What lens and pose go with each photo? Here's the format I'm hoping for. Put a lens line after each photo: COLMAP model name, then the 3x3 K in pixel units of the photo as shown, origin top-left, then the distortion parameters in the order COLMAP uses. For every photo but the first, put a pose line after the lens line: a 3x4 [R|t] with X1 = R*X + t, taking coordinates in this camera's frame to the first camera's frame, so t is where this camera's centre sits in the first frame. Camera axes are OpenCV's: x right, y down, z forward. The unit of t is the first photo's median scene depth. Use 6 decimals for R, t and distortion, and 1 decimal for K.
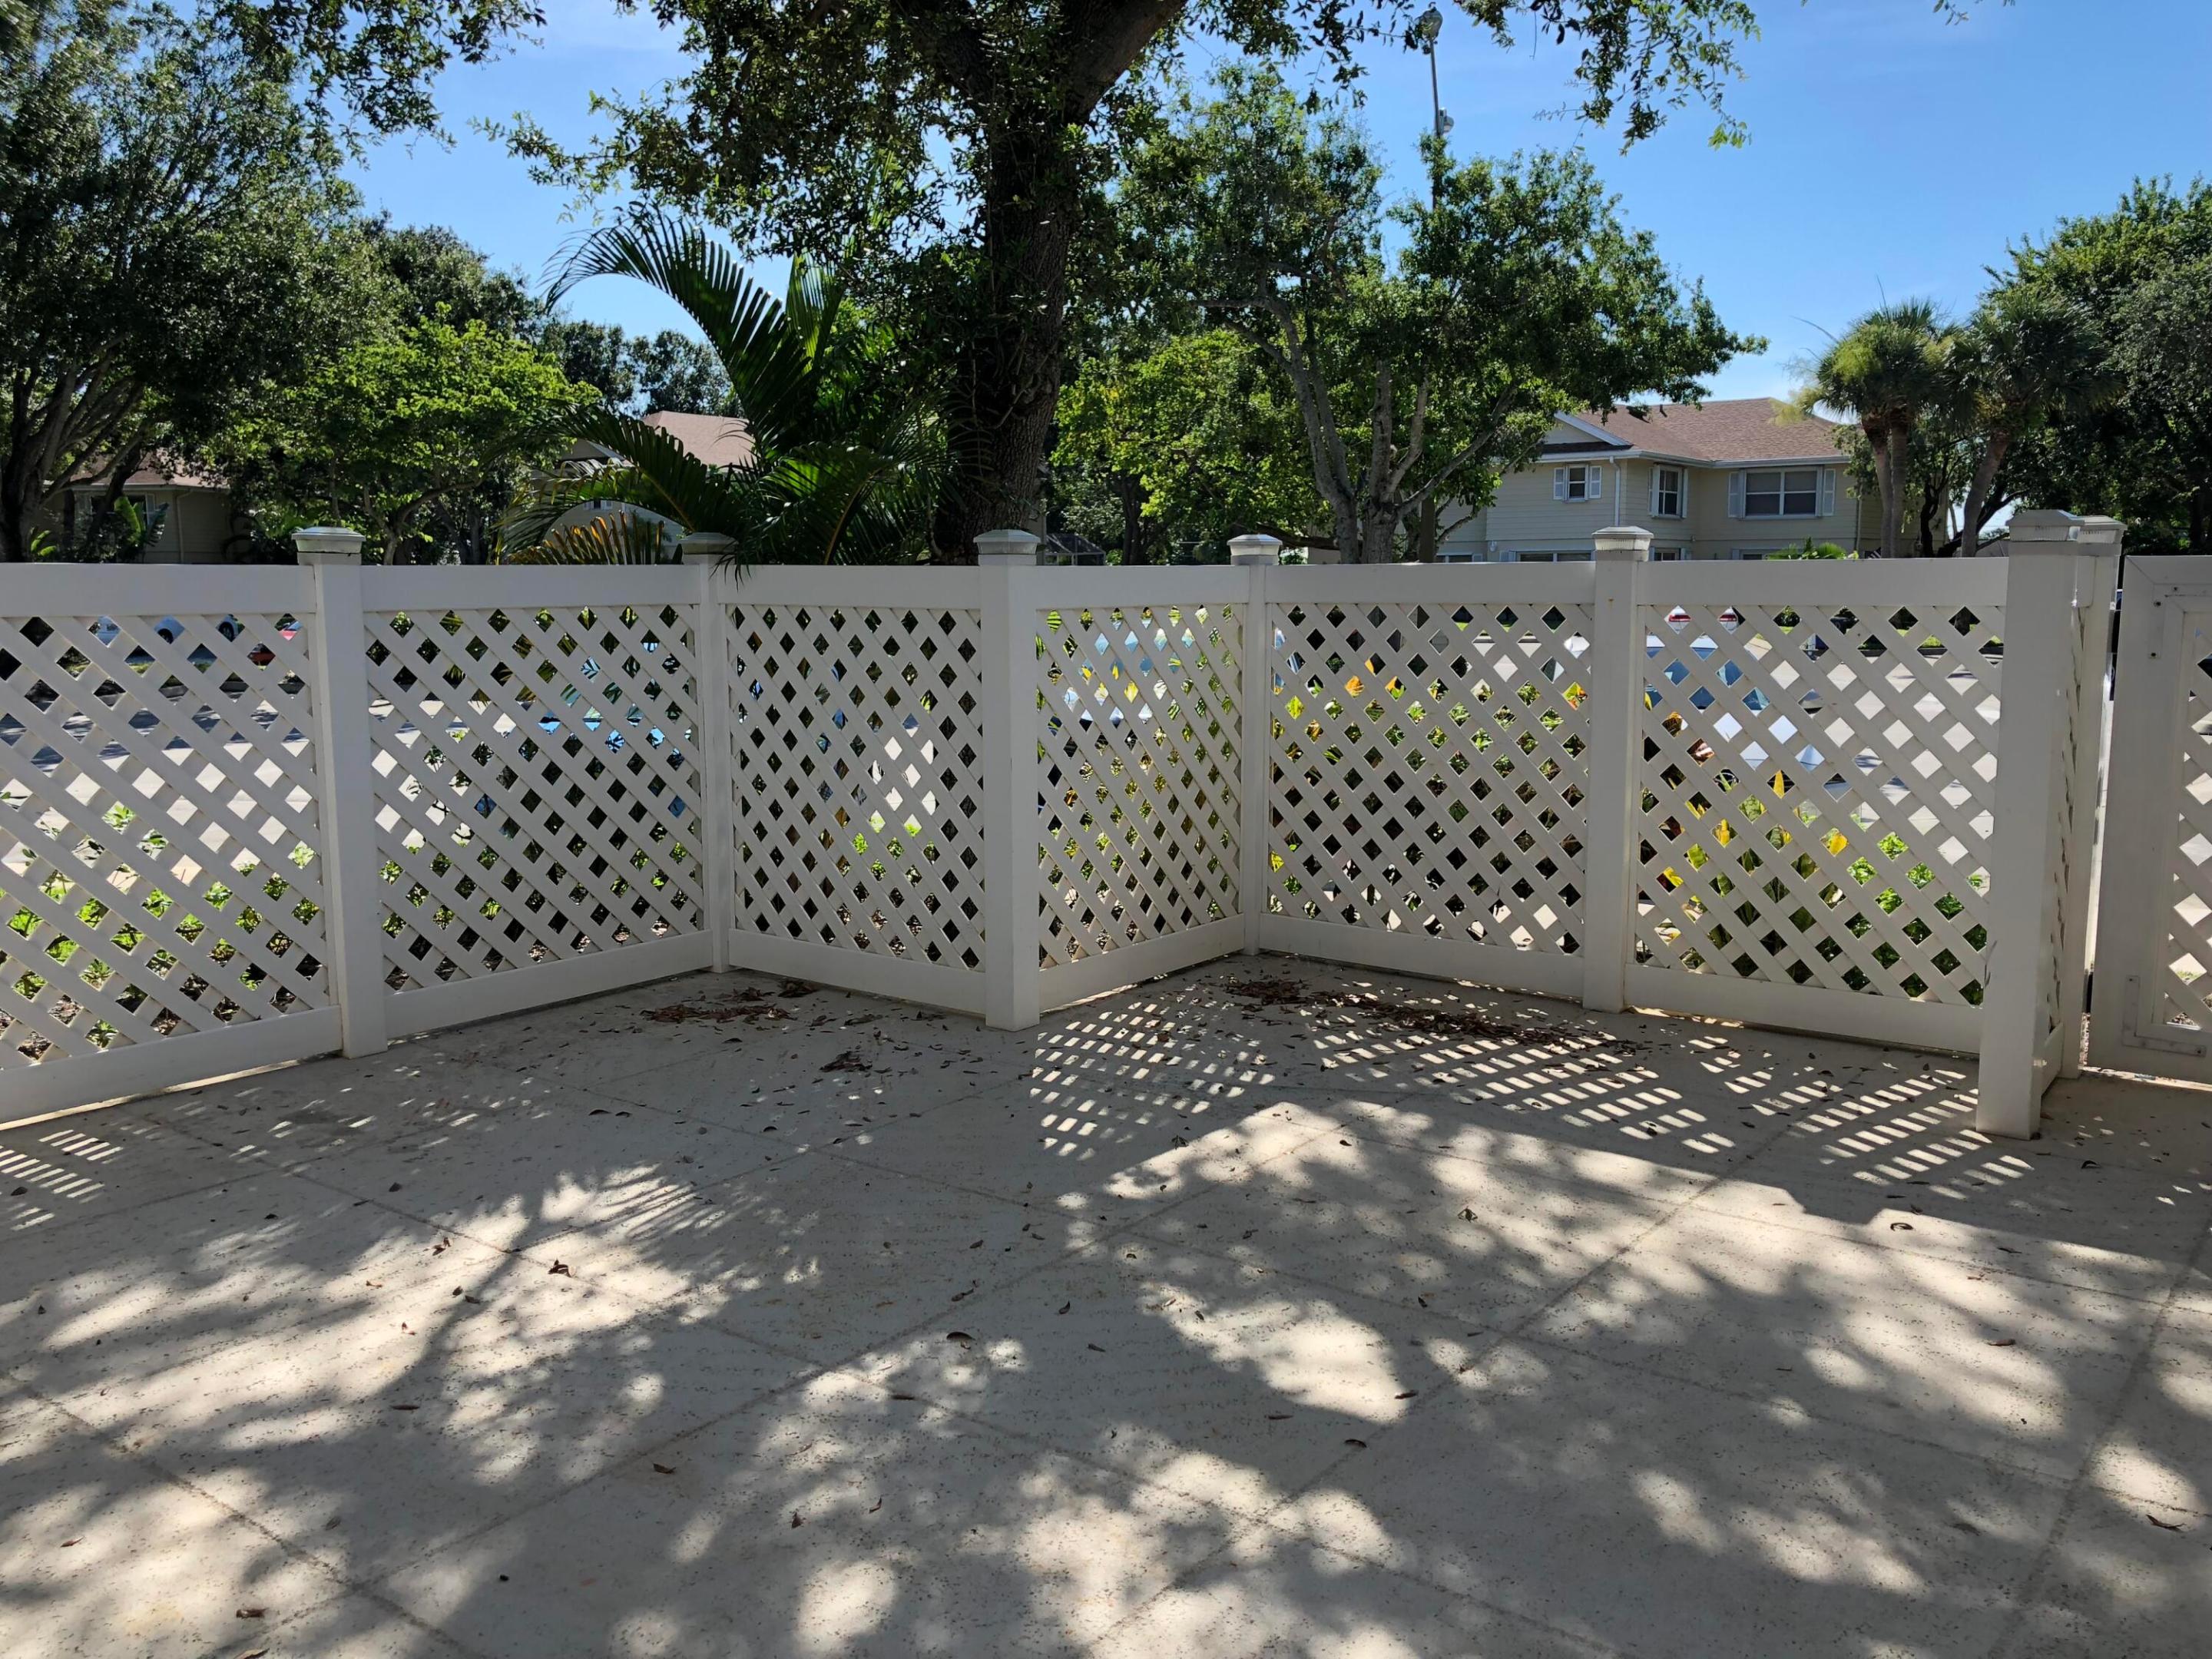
lens RADIAL K [[1807.1, 0, 1112.6], [0, 1807.1, 833.6], [0, 0, 1]] dist [0.005509, -0.005120]
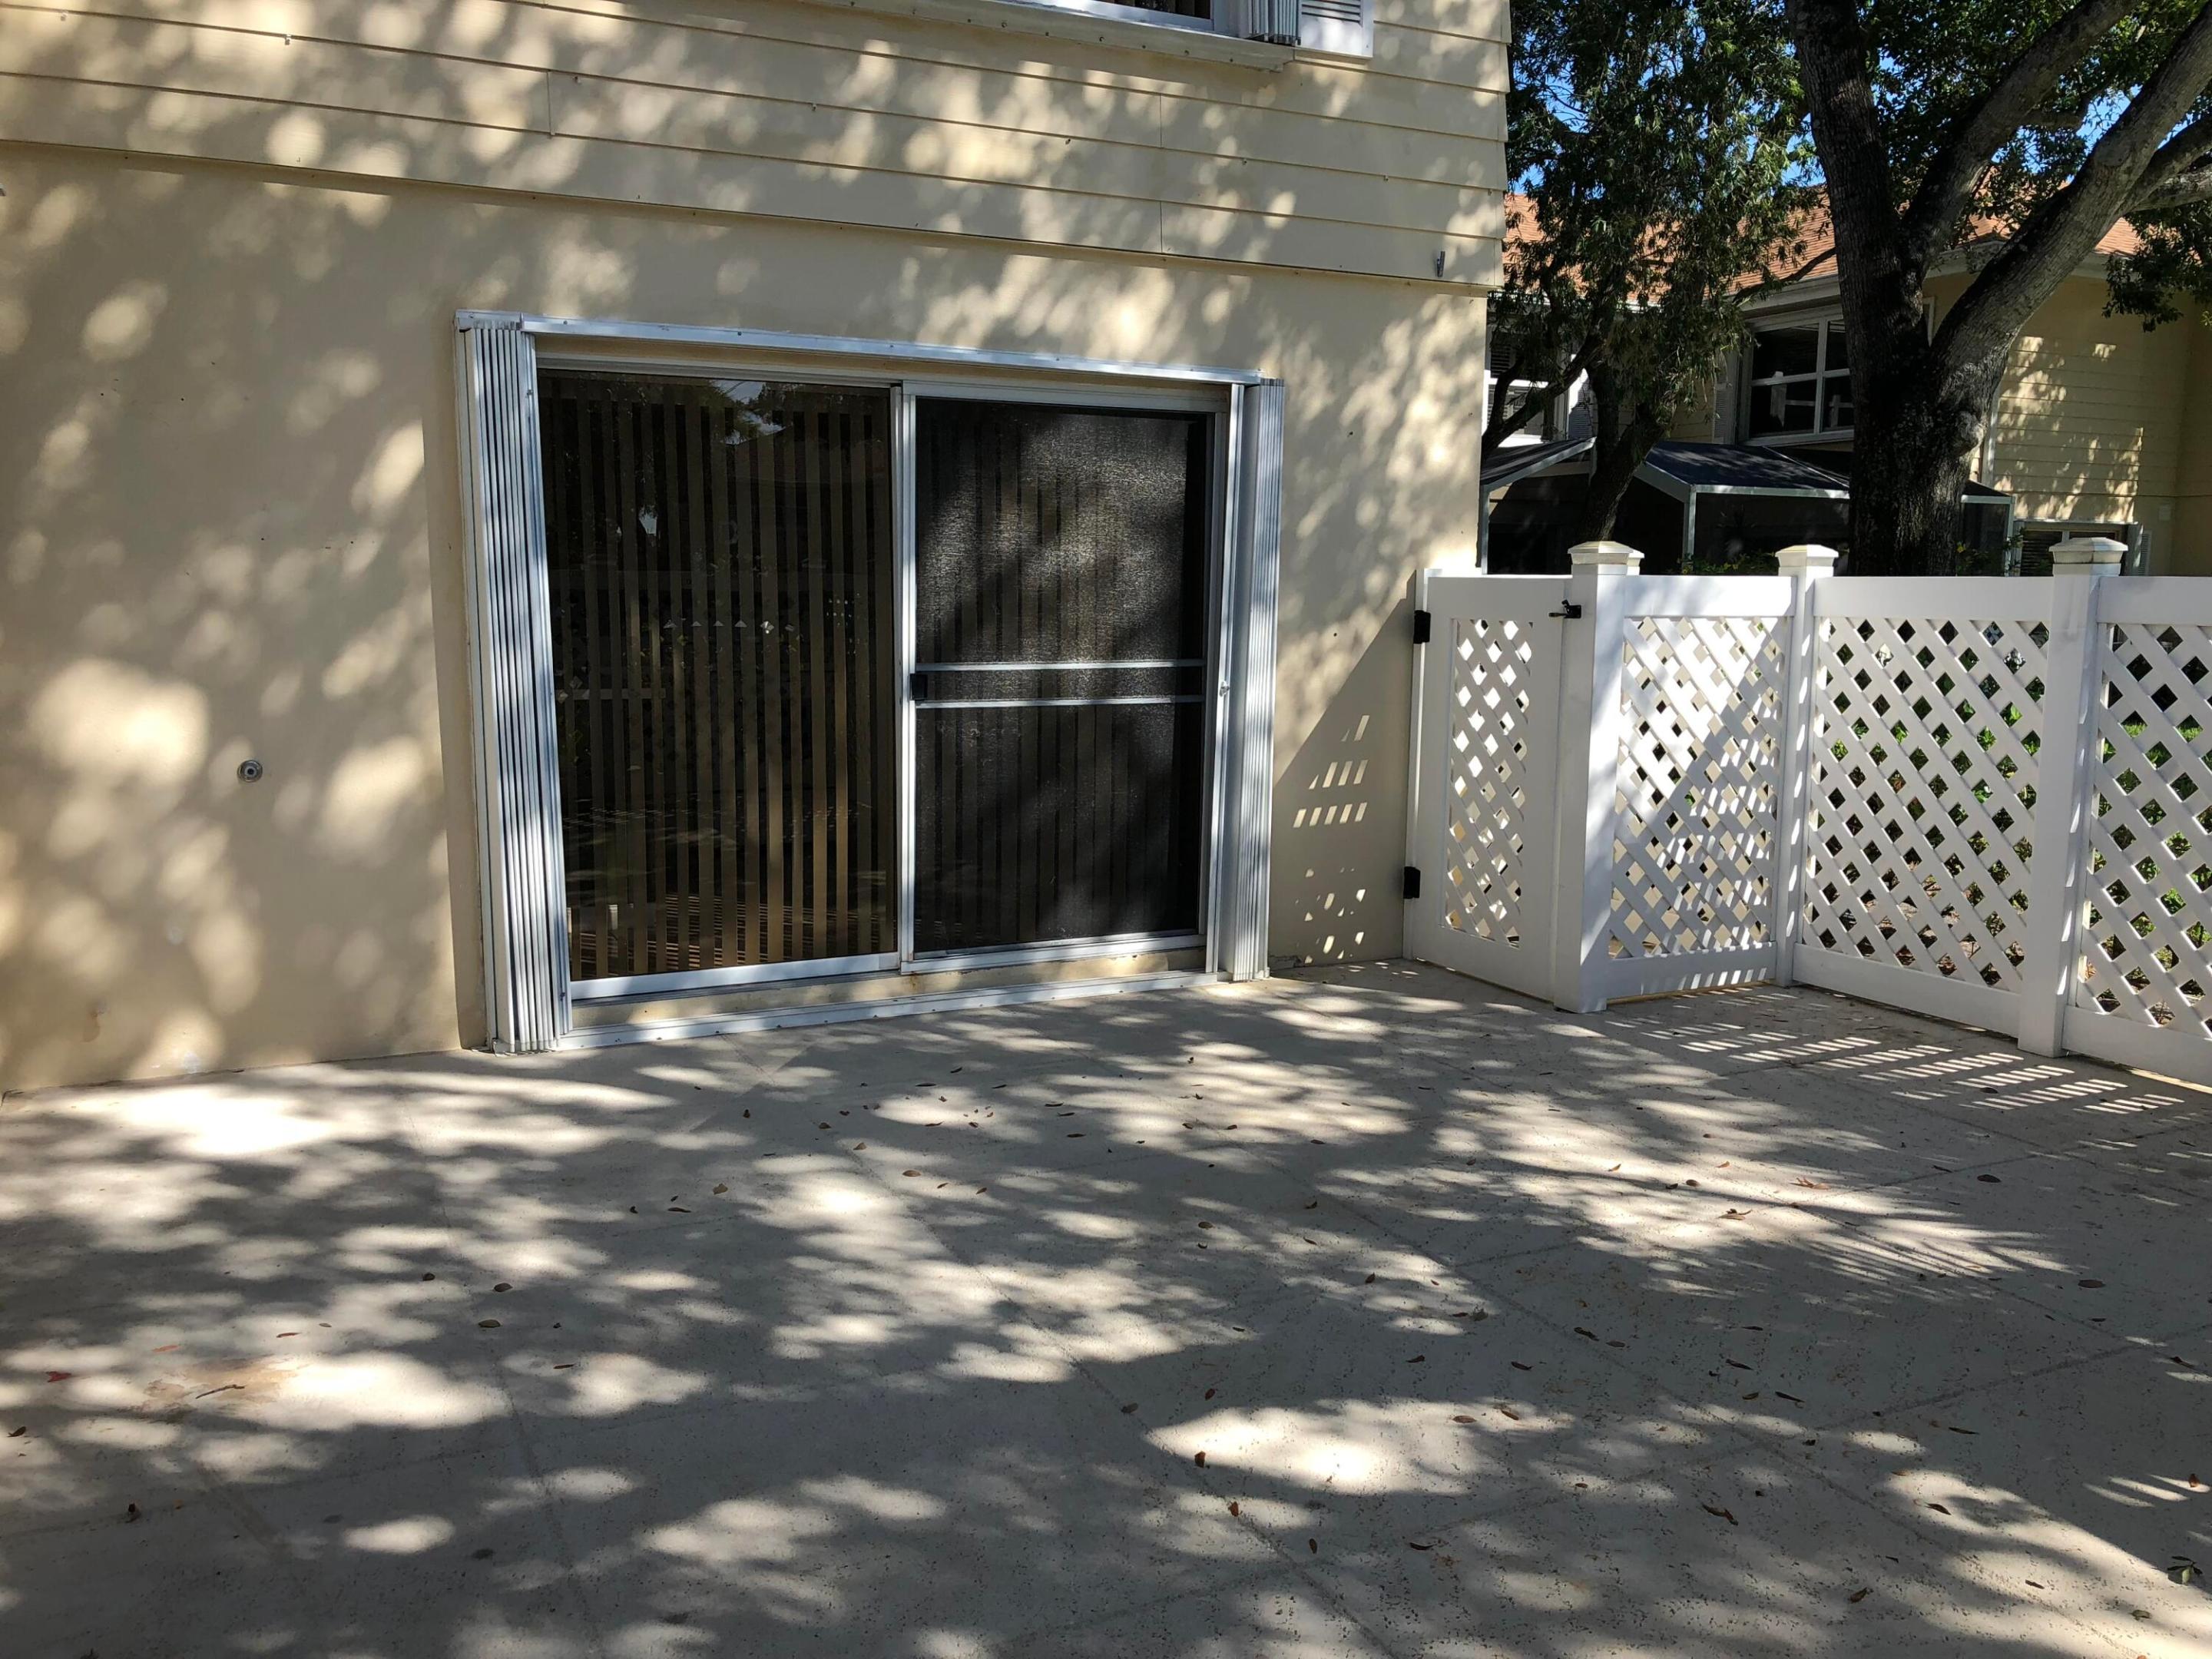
lens RADIAL K [[1807.1, 0, 1102.1], [0, 1807.1, 838.1], [0, 0, 1]] dist [0.005509, -0.005120]
pose [[-0.447106, 0.128370, -0.885221, 0.870981], [-0.131771, 0.969398, 0.207132, -0.170654], [0.884722, 0.209257, -0.416509, 1.143500]]
